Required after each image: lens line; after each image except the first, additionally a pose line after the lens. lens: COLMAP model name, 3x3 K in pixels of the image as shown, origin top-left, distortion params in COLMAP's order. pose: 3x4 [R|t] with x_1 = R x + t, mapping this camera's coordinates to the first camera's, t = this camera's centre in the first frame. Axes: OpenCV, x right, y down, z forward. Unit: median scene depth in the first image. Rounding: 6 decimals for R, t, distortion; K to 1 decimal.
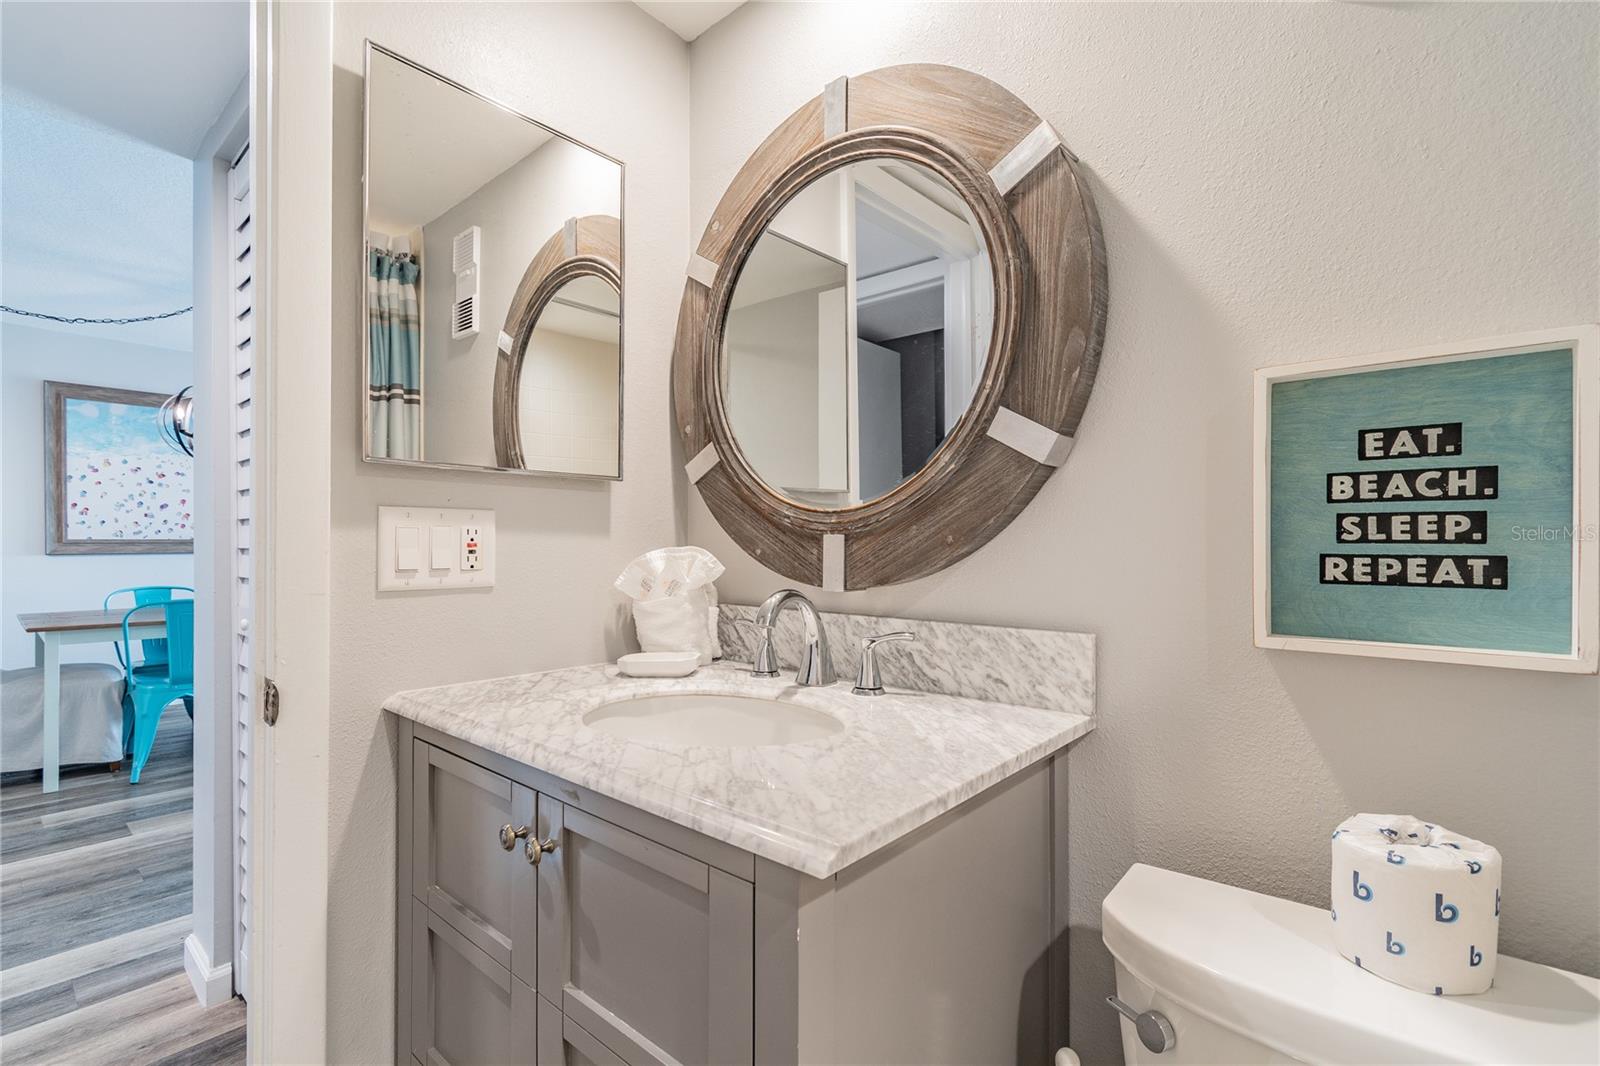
lens RADIAL K [[734.1, 0, 794.1], [0, 734.1, 541.8], [0, 0, 1]] dist [0.002845, 0.000293]
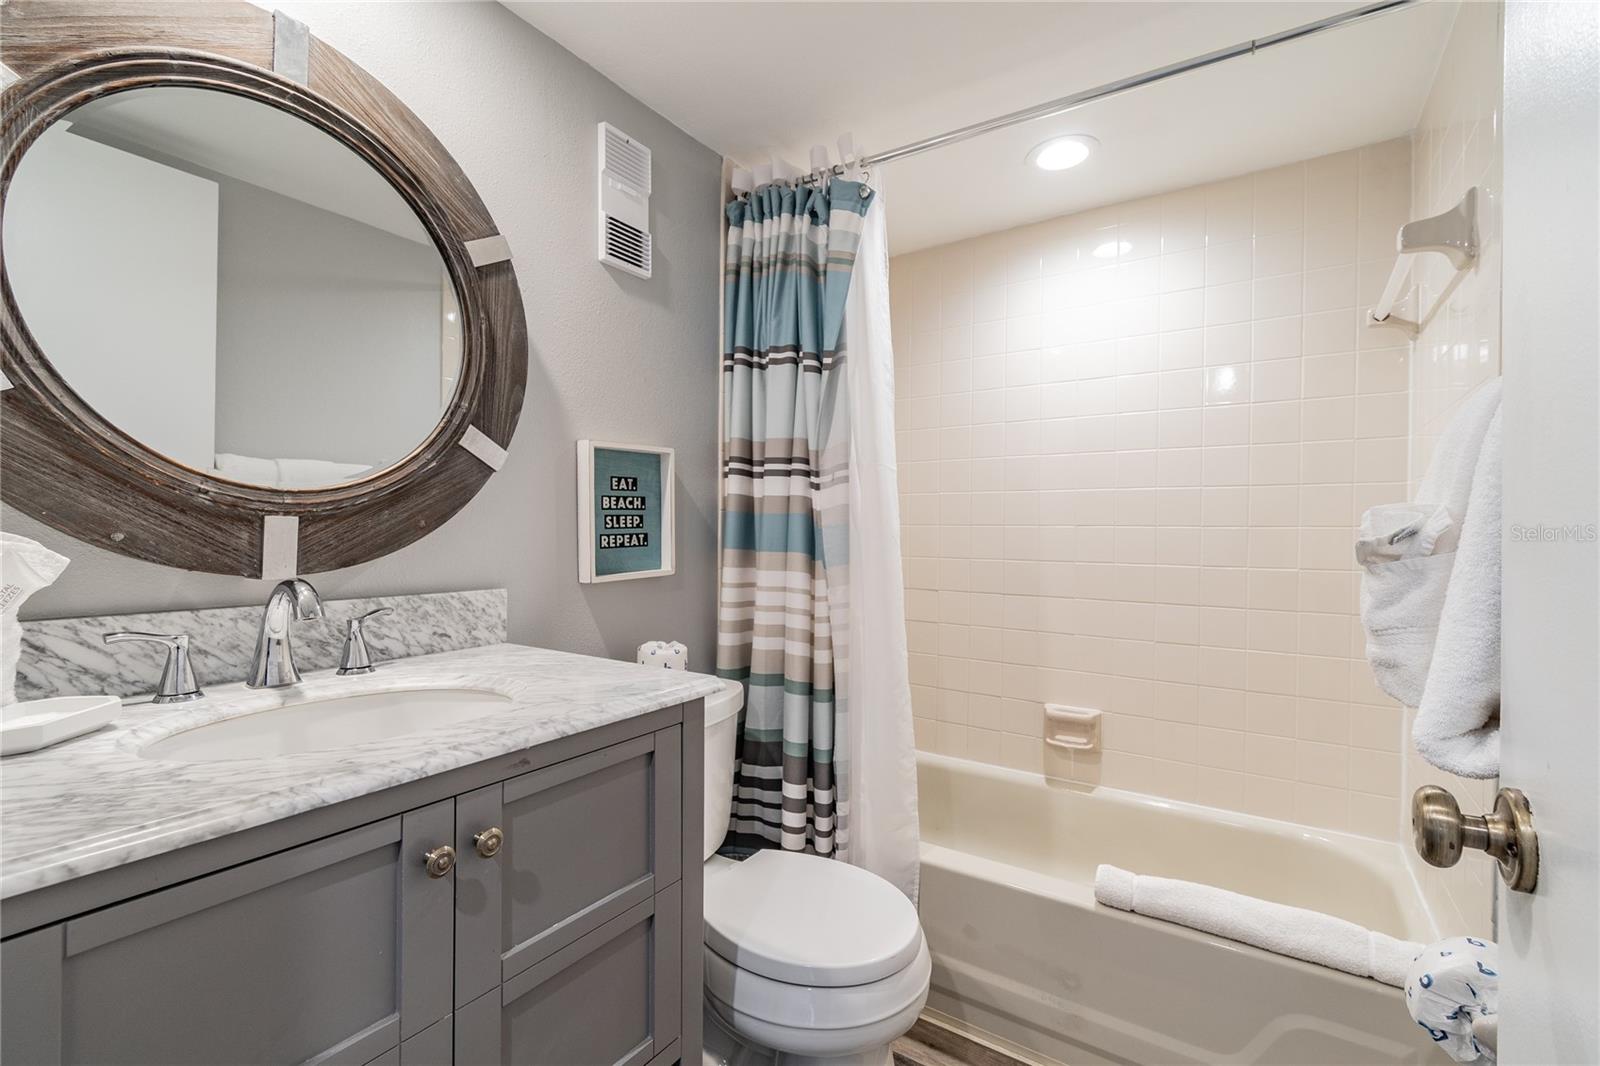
lens RADIAL K [[710.7, 0, 796.5], [0, 710.7, 534.3], [0, 0, 1]] dist [0.000696, -0.000385]
pose [[-0.135138, -0.006252, 0.990807, -1.061772], [-0.007687, 0.999957, 0.005262, 0.003604], [-0.990797, -0.006905, -0.135180, 0.580423]]
